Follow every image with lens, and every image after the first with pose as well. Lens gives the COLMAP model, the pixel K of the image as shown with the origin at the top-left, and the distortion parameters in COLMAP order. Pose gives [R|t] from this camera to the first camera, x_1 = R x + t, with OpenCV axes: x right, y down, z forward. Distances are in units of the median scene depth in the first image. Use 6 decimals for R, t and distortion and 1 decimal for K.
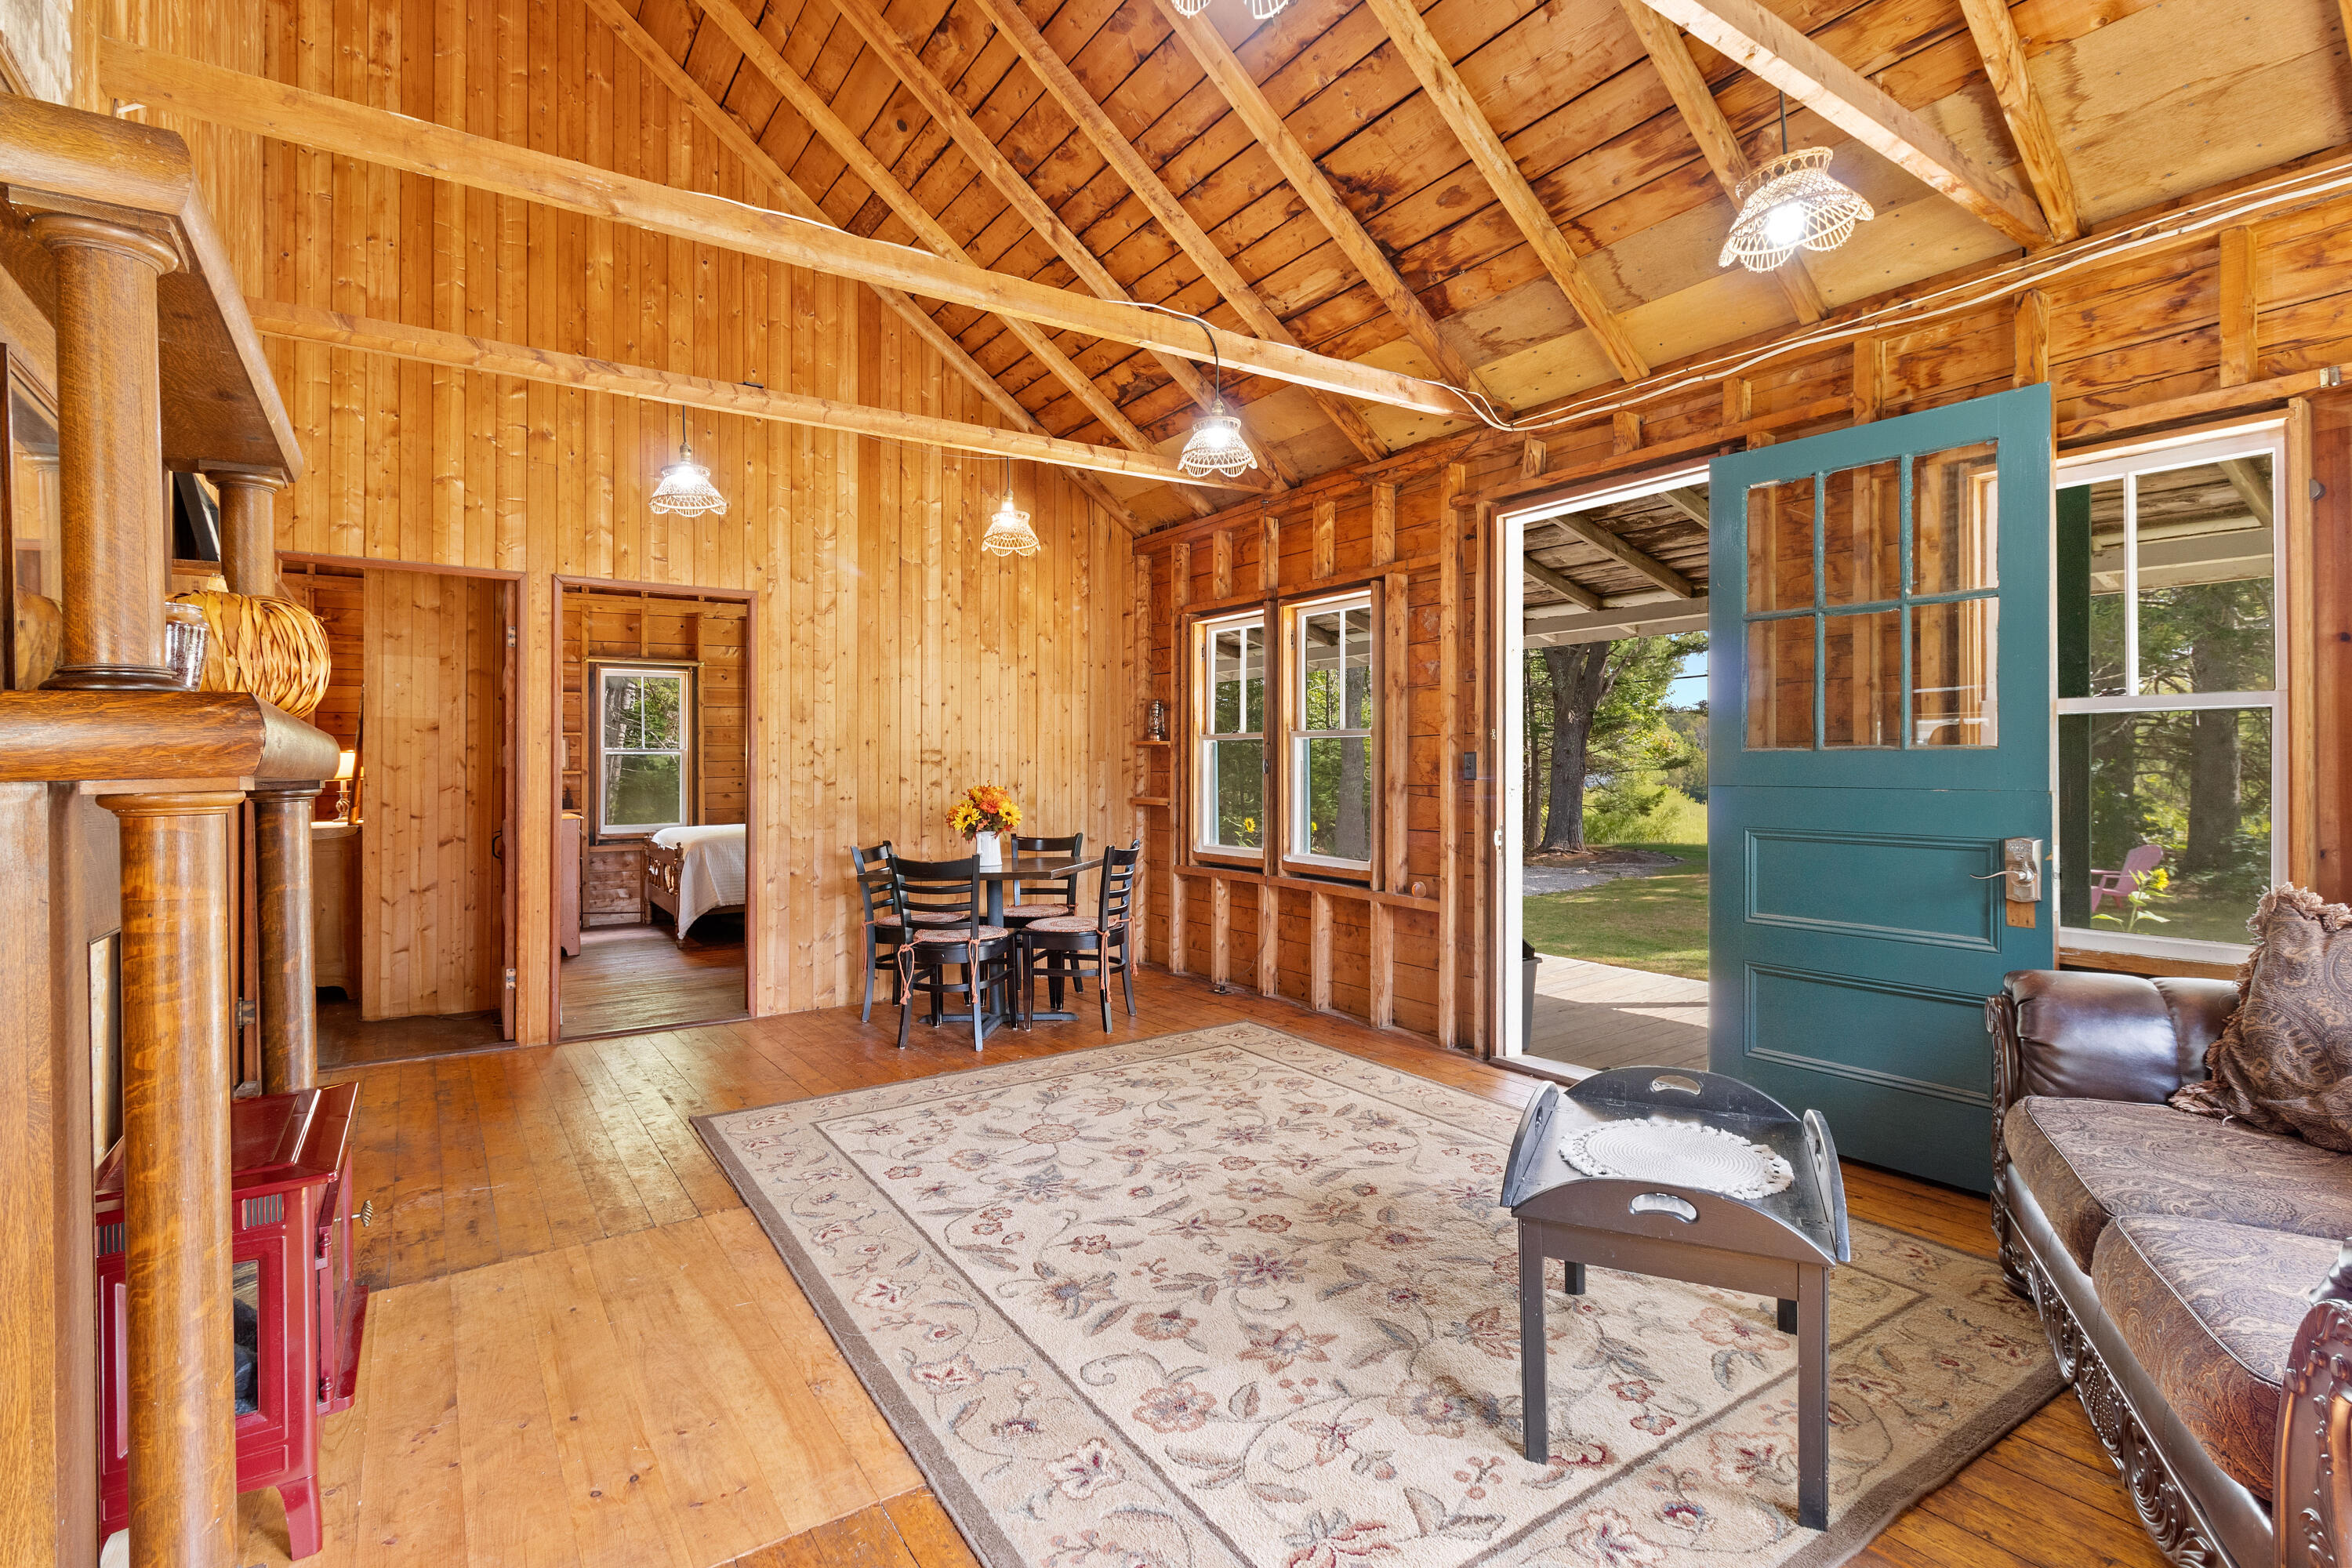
lens RADIAL K [[1114.1, 0, 1193.9], [0, 1114.1, 758.4], [0, 0, 1]] dist [-0.002880, 0.000712]
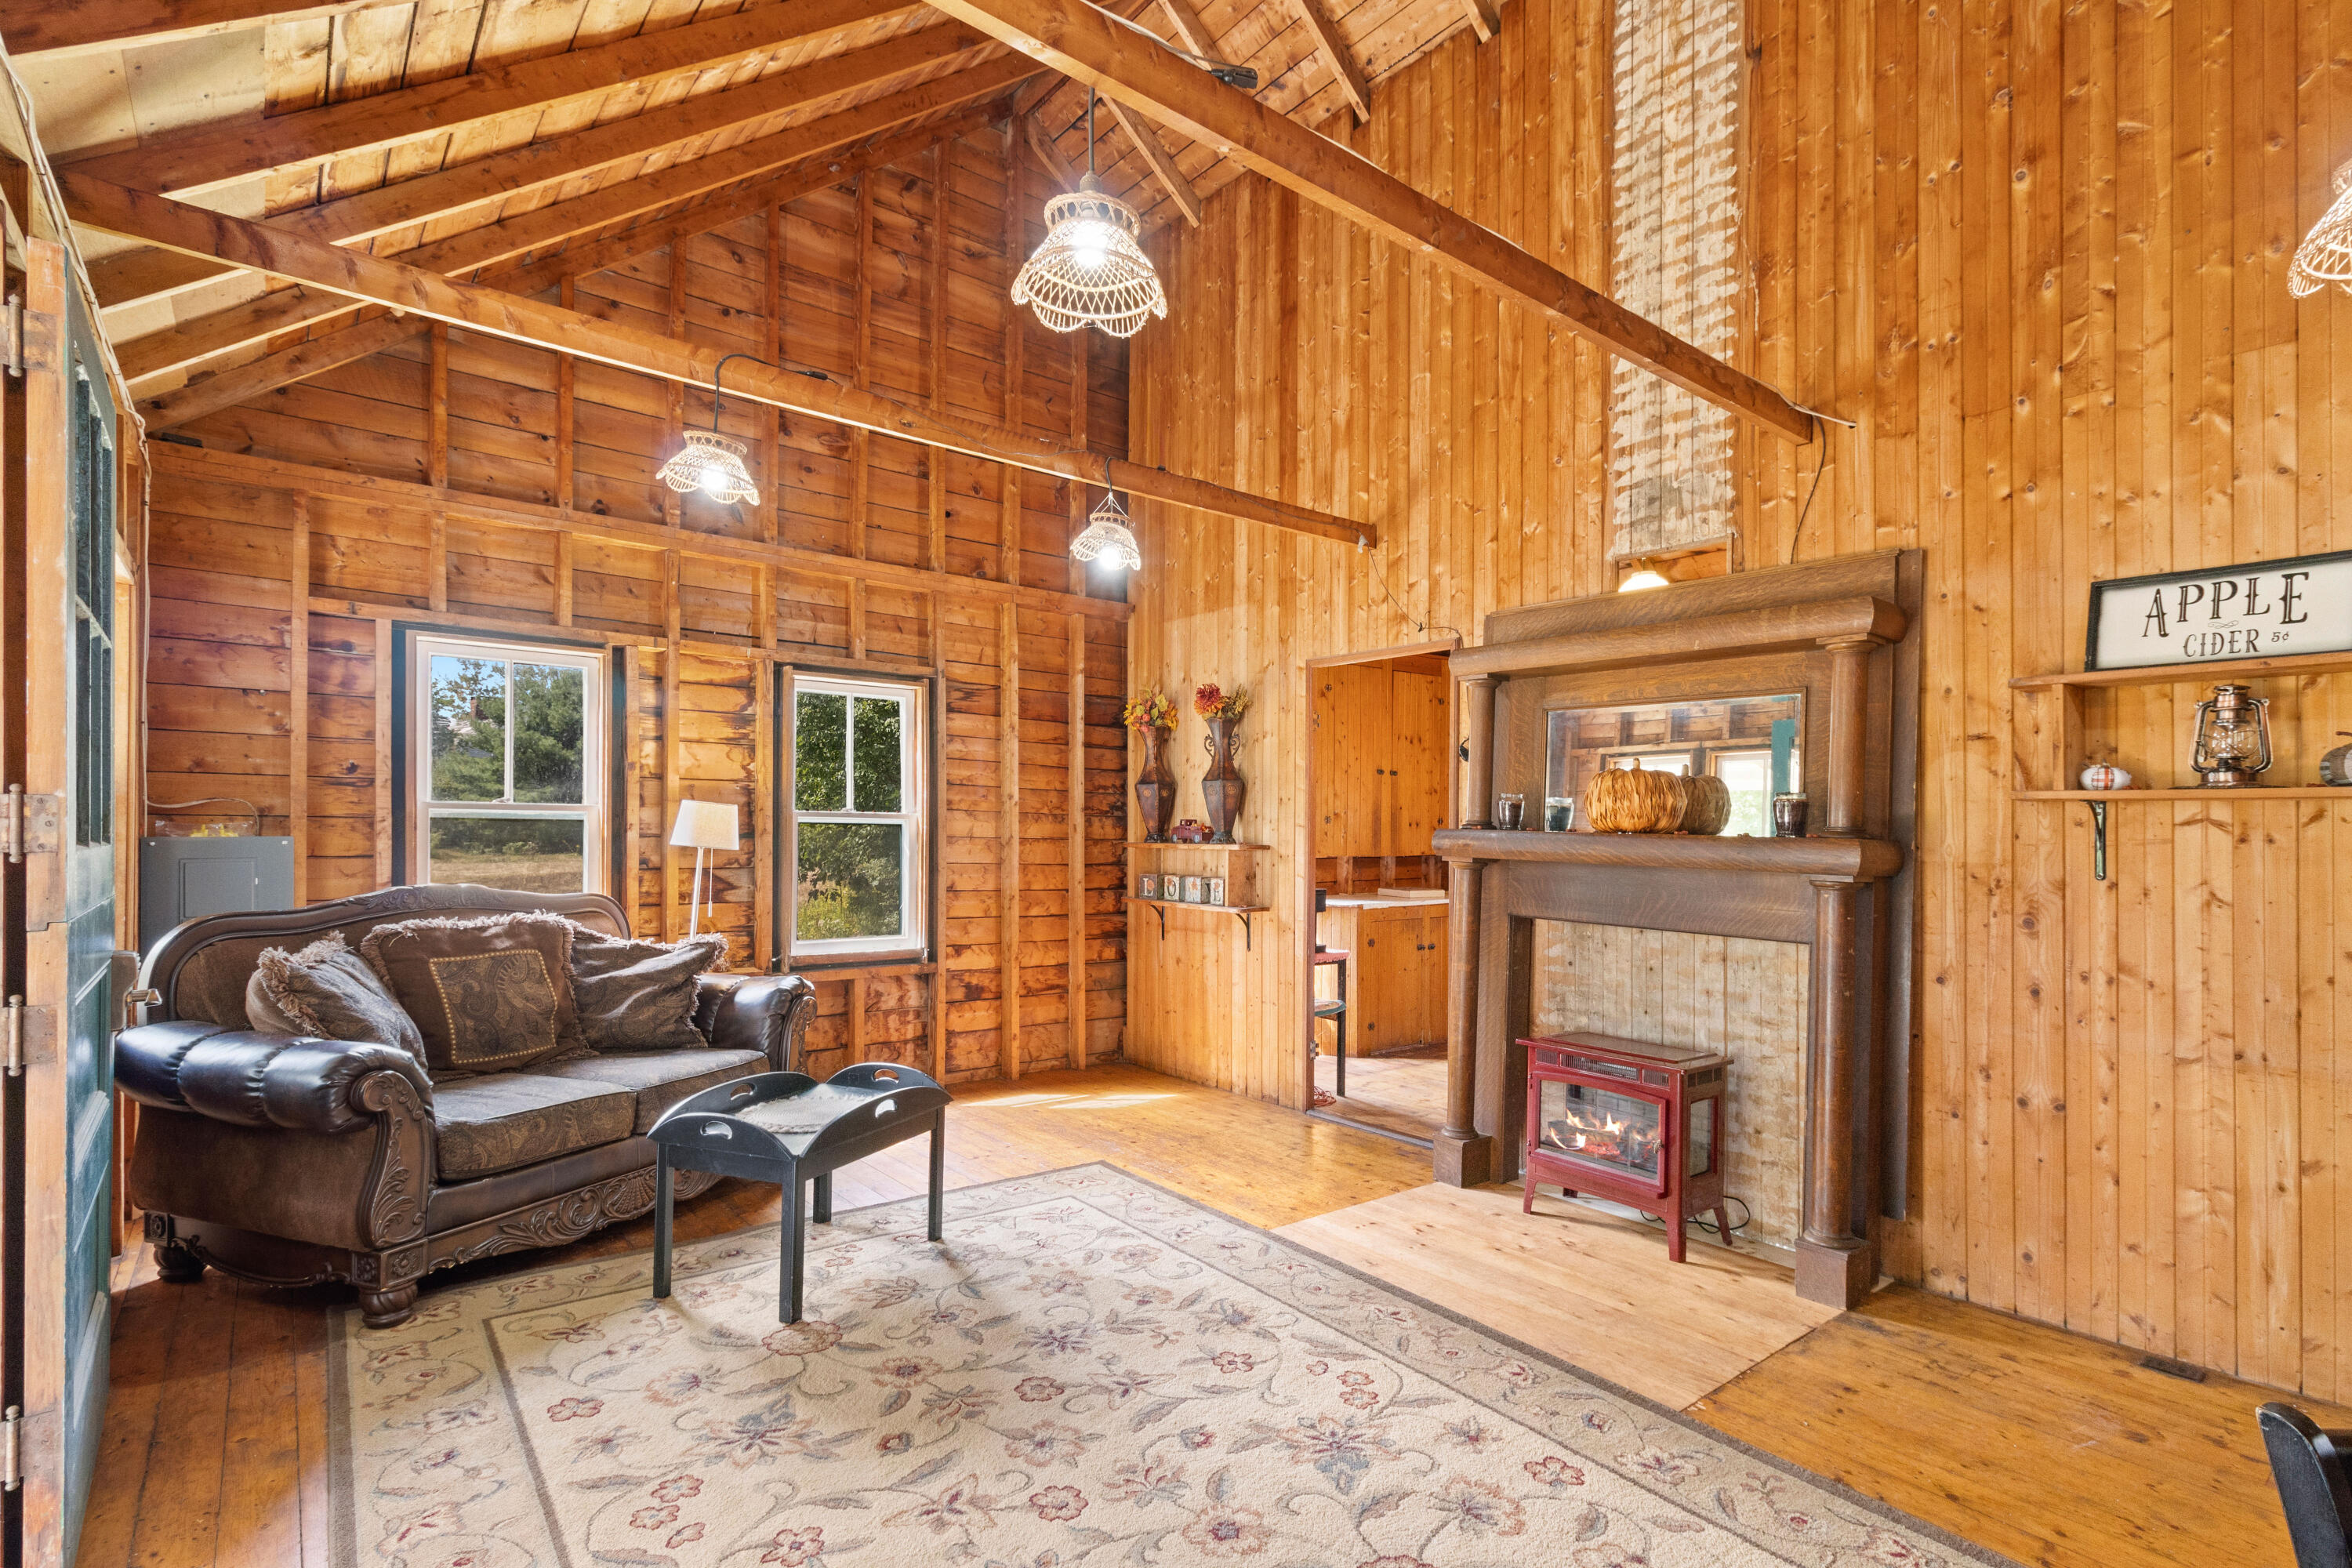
lens RADIAL K [[1114.1, 0, 1199.2], [0, 1114.1, 821.4], [0, 0, 1]] dist [-0.002880, 0.000712]
pose [[-0.997492, -0.006054, -0.070524, 0.003632], [-0.005220, 0.999914, -0.012008, -0.009825], [0.070591, -0.011609, -0.997438, 0.982919]]
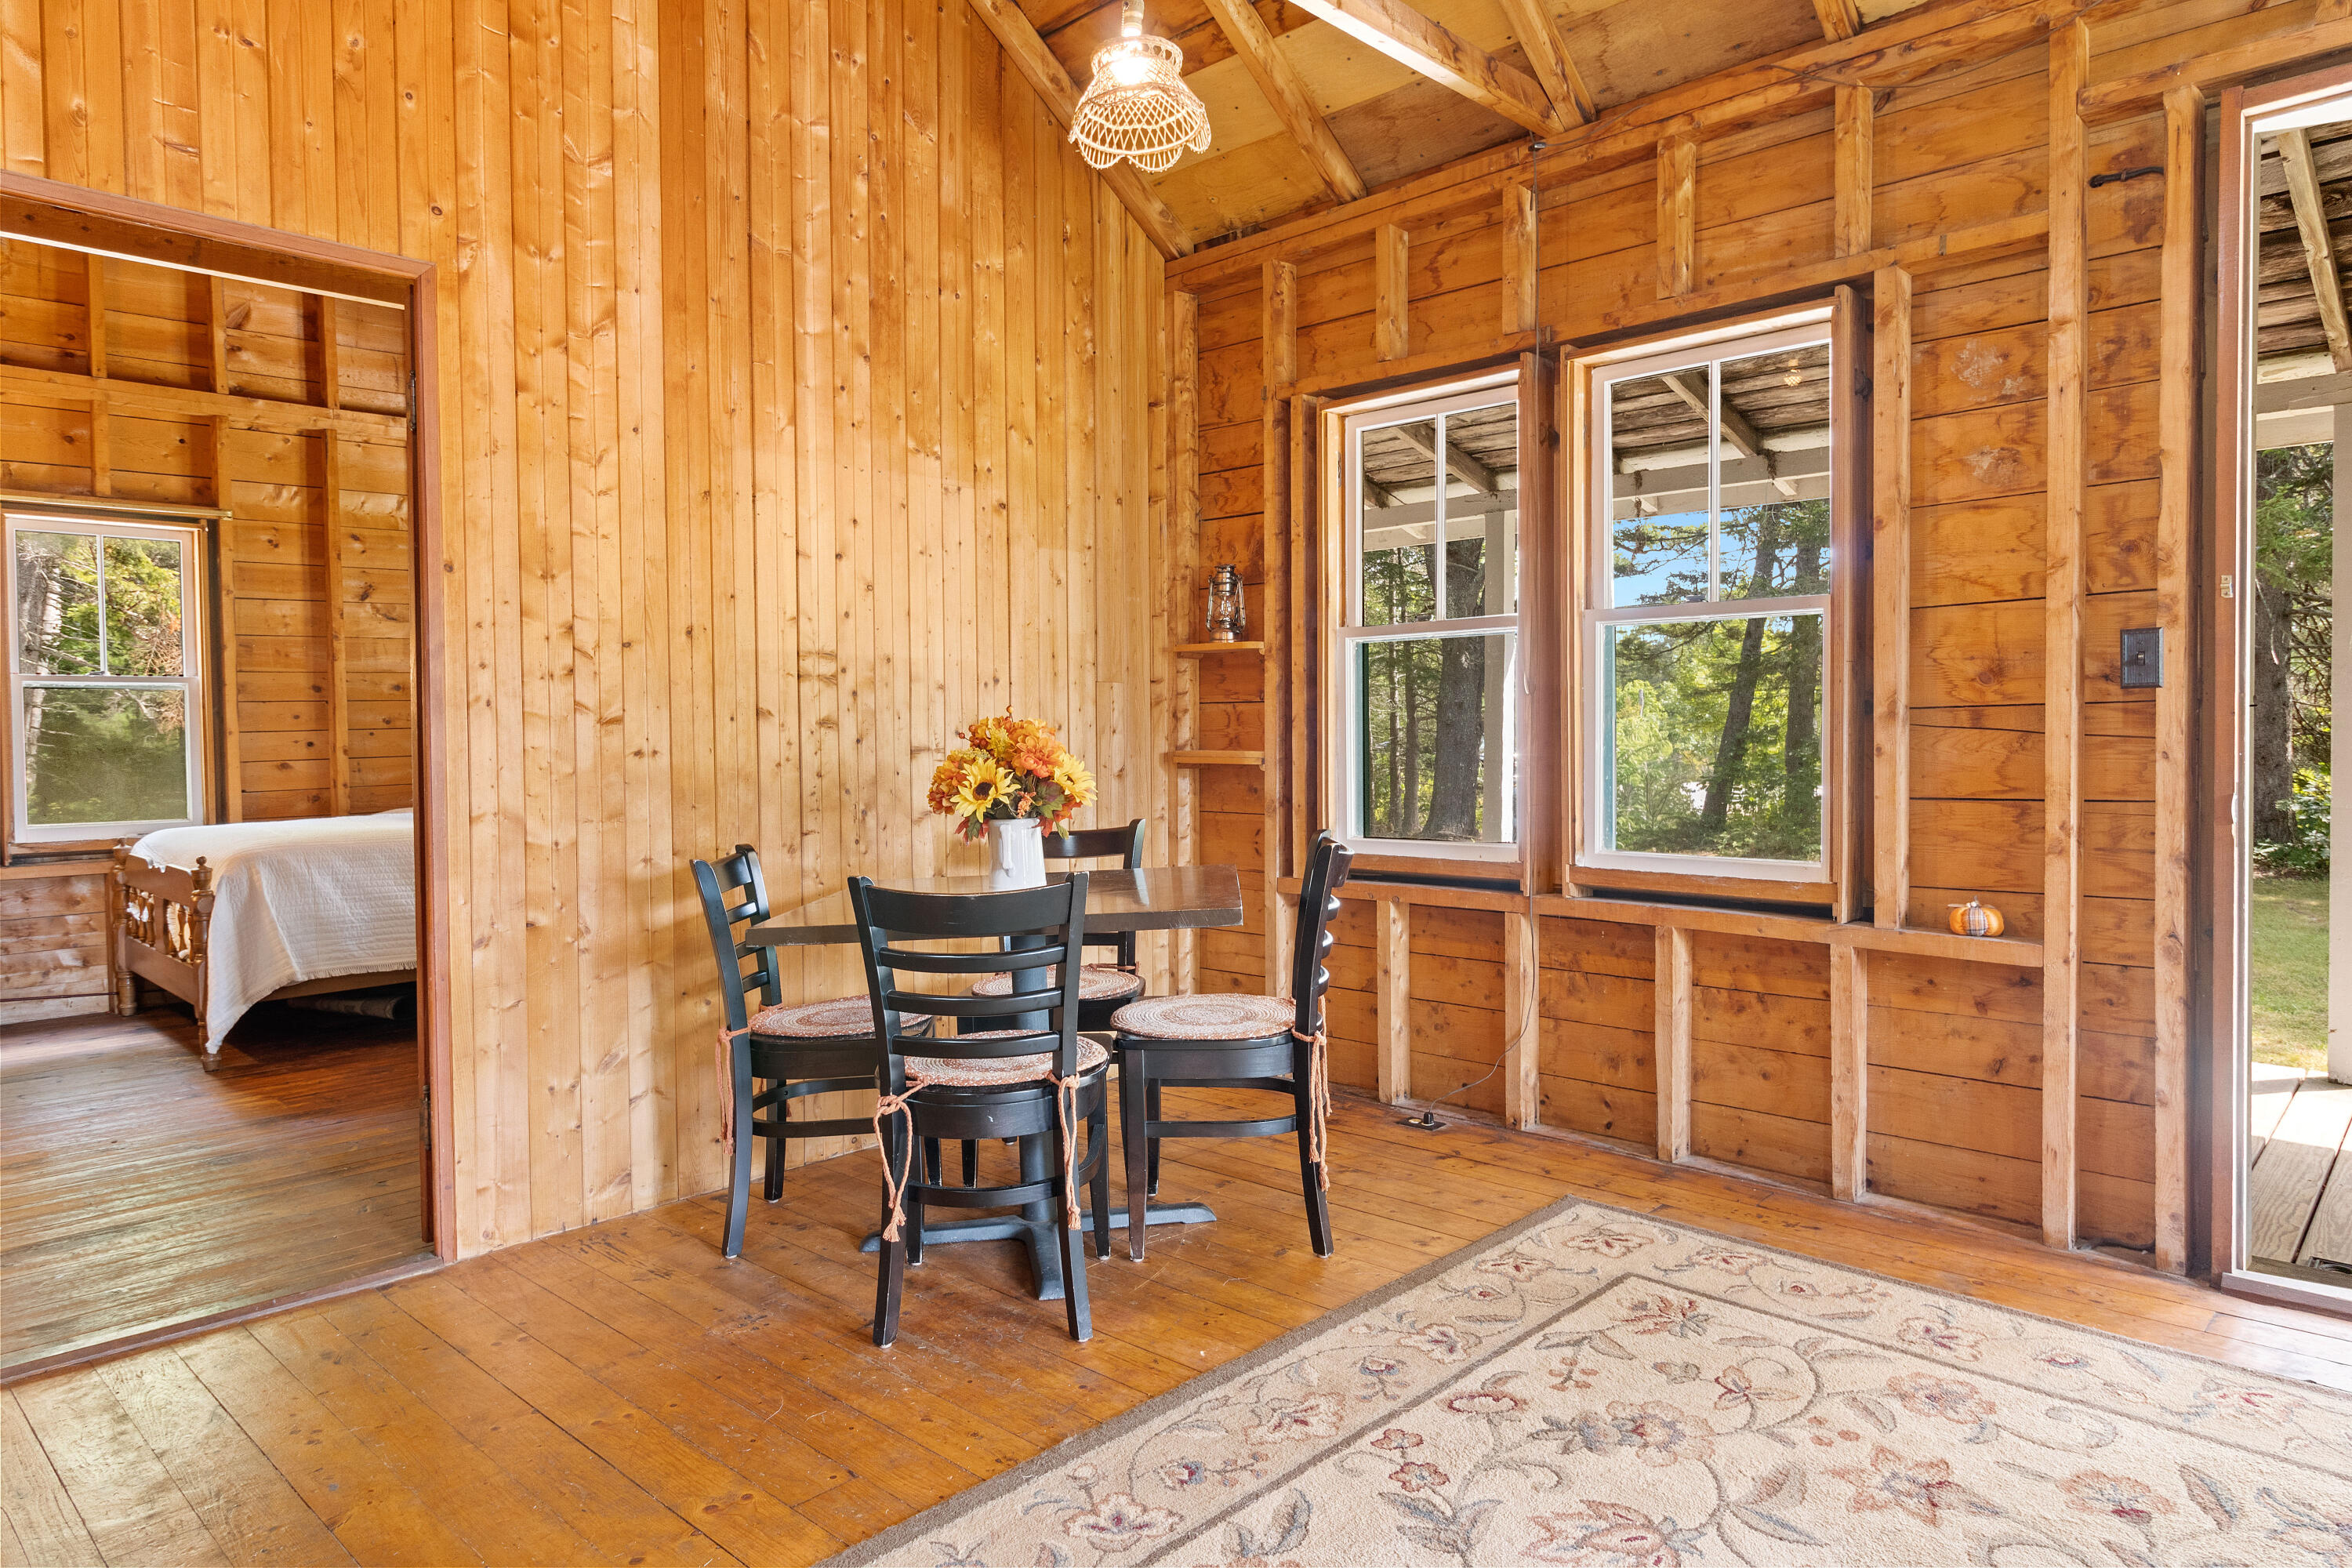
lens RADIAL K [[1420.2, 0, 1186.3], [0, 1420.2, 768.8], [0, 0, 1]] dist [0.003748, -0.002397]
pose [[0.979047, -0.012692, 0.203237, -0.220330], [0.006382, 0.999478, 0.031672, 0.025971], [-0.203533, -0.029711, 0.978617, 0.400594]]
